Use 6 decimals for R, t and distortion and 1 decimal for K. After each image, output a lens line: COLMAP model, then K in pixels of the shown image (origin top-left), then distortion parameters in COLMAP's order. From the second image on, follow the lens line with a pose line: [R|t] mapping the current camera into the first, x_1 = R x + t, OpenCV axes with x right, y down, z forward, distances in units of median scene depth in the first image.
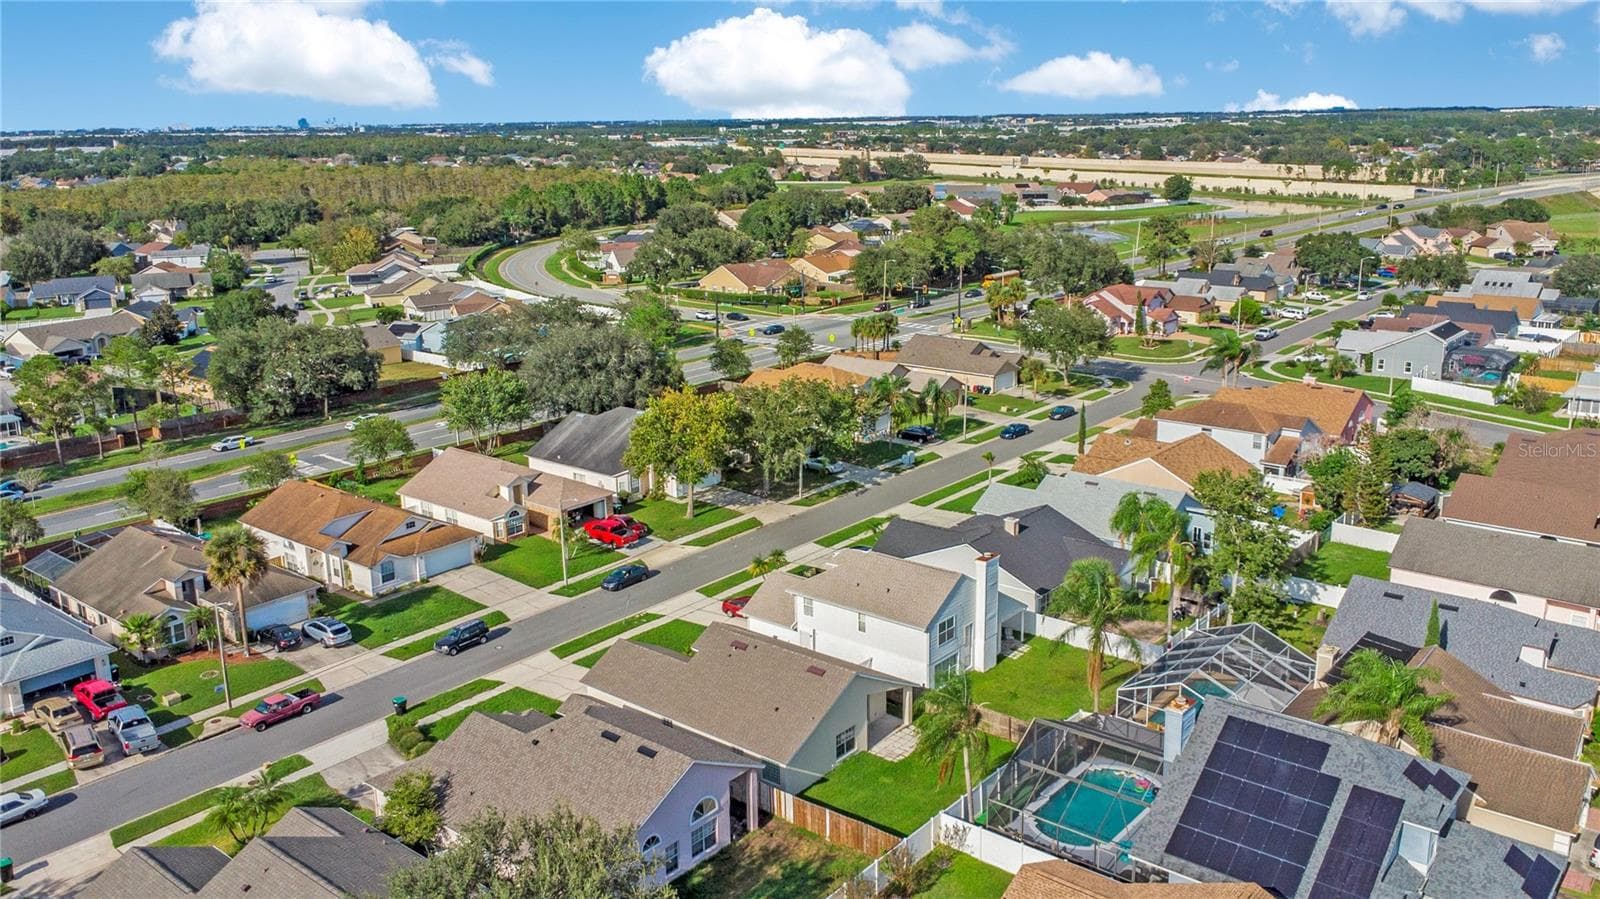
lens RADIAL K [[1249.4, 0, 846.7], [0, 1249.4, 445.0], [0, 0, 1]] dist [-0.000417, -0.007430]
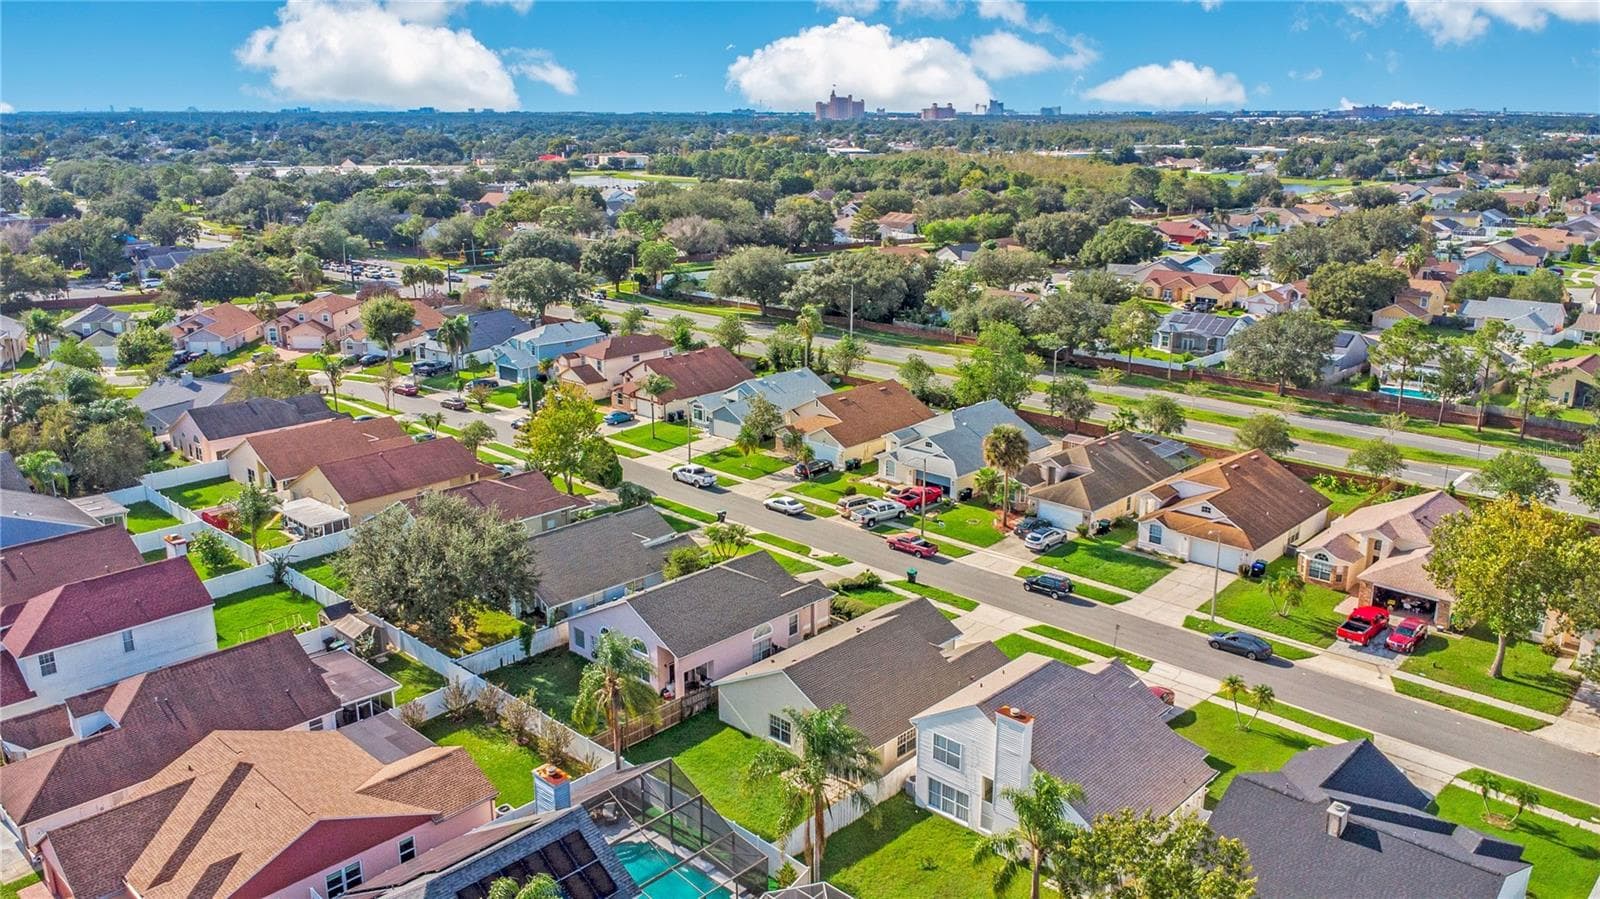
lens RADIAL K [[1213.2, 0, 800.0], [0, 1213.2, 449.5], [0, 0, 1]] dist [0.035971, -0.001342]
pose [[-0.080277, 0.282050, -0.956035, 0.660202], [-0.257697, 0.920650, 0.293249, -0.200928], [0.962885, 0.269909, -0.001223, 0.712920]]
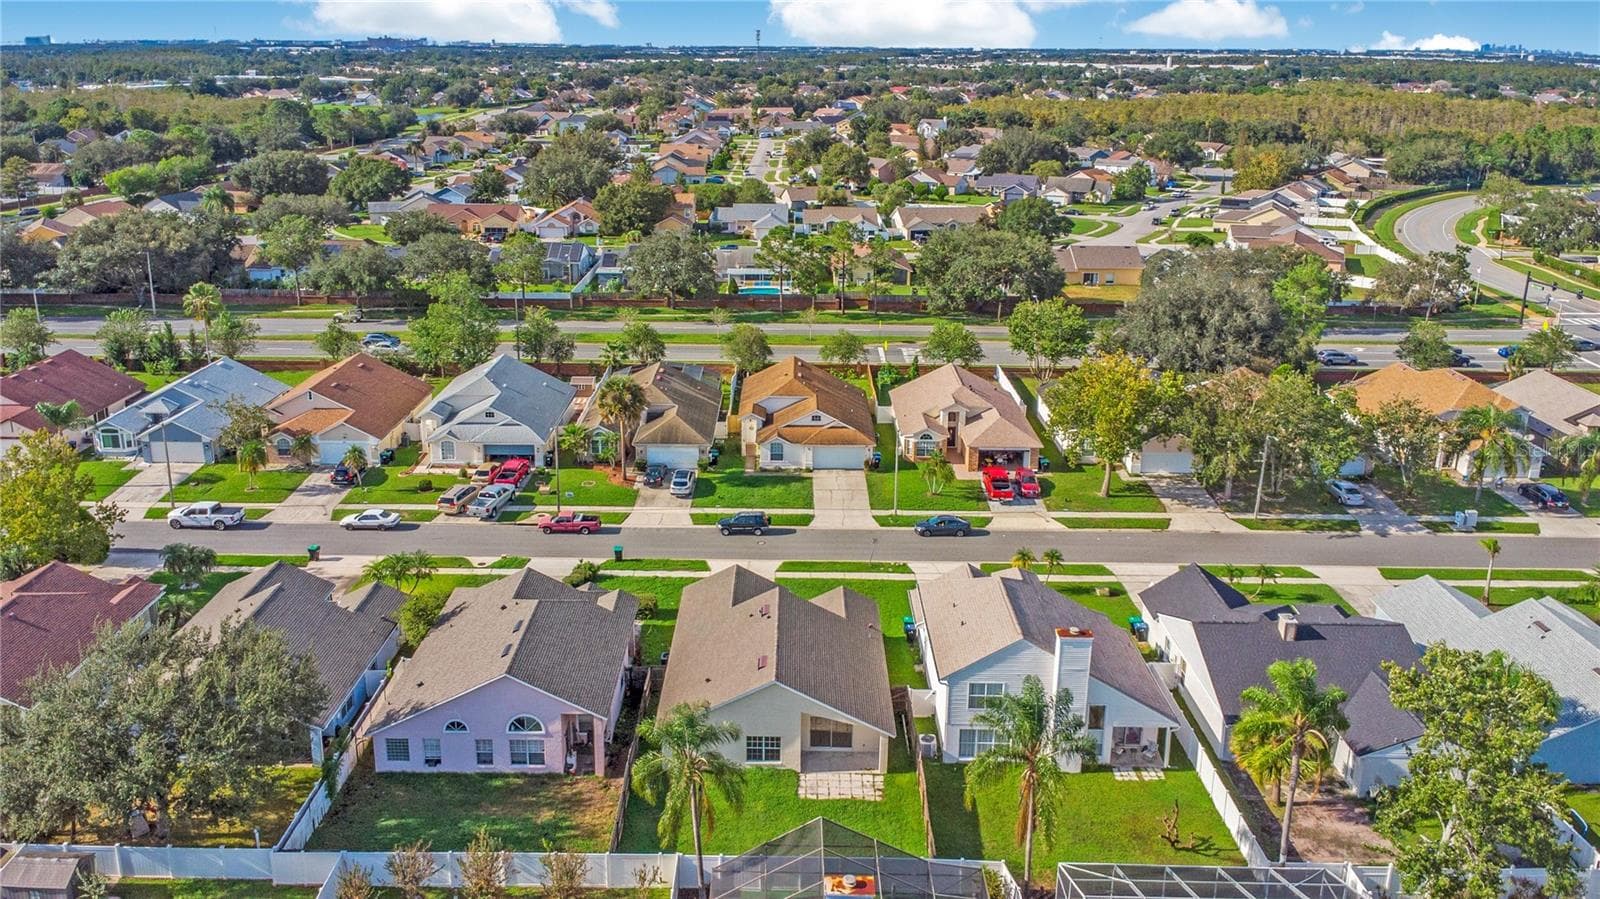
lens RADIAL K [[1201.1, 0, 795.1], [0, 1201.1, 376.9], [0, 0, 1]] dist [0.013103, -0.002365]
pose [[0.616026, 0.227894, -0.754040, 0.451331], [-0.216495, 0.969356, 0.116101, -0.094647], [0.757392, 0.091725, 0.646486, 0.325206]]
